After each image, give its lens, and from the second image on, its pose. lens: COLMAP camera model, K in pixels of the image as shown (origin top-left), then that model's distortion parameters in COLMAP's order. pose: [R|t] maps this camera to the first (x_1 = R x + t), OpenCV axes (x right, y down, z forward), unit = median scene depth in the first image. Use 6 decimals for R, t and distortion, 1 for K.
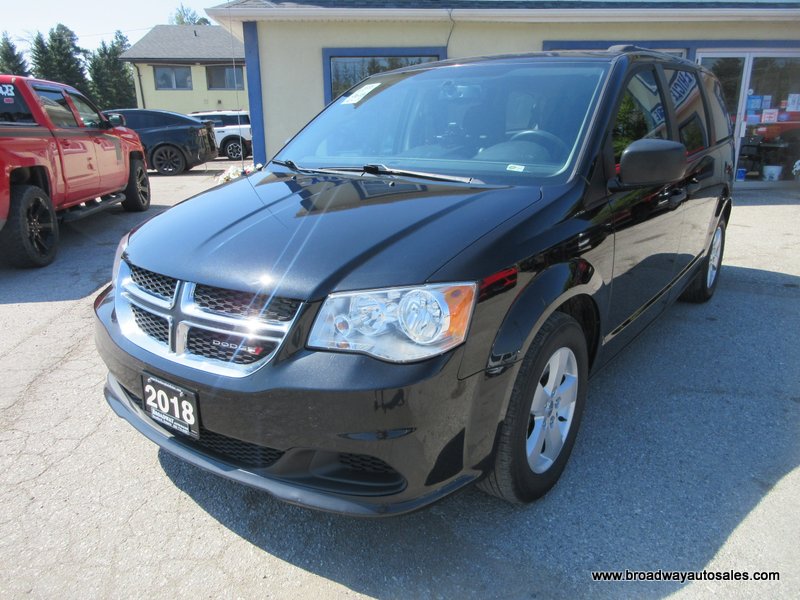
lens RADIAL K [[600.0, 0, 400.0], [0, 600.0, 300.0], [0, 0, 1]] dist [0.008407, -0.001177]
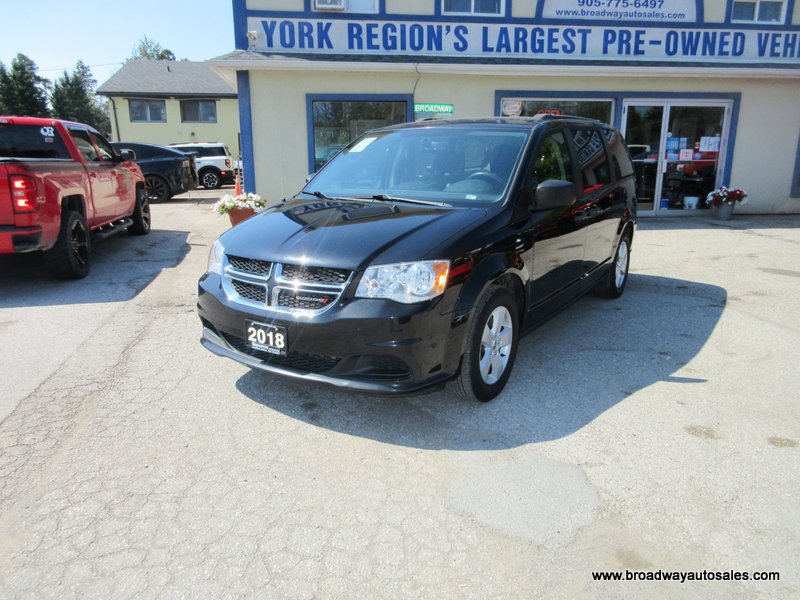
lens RADIAL K [[597.9, 0, 398.4], [0, 597.9, 300.8], [0, 0, 1]] dist [-0.002592, -0.001871]
pose [[0.998185, -0.006718, 0.059853, -0.043441], [0.009393, 0.998965, -0.044513, 0.055579], [-0.059492, 0.044994, 0.997214, -0.250847]]
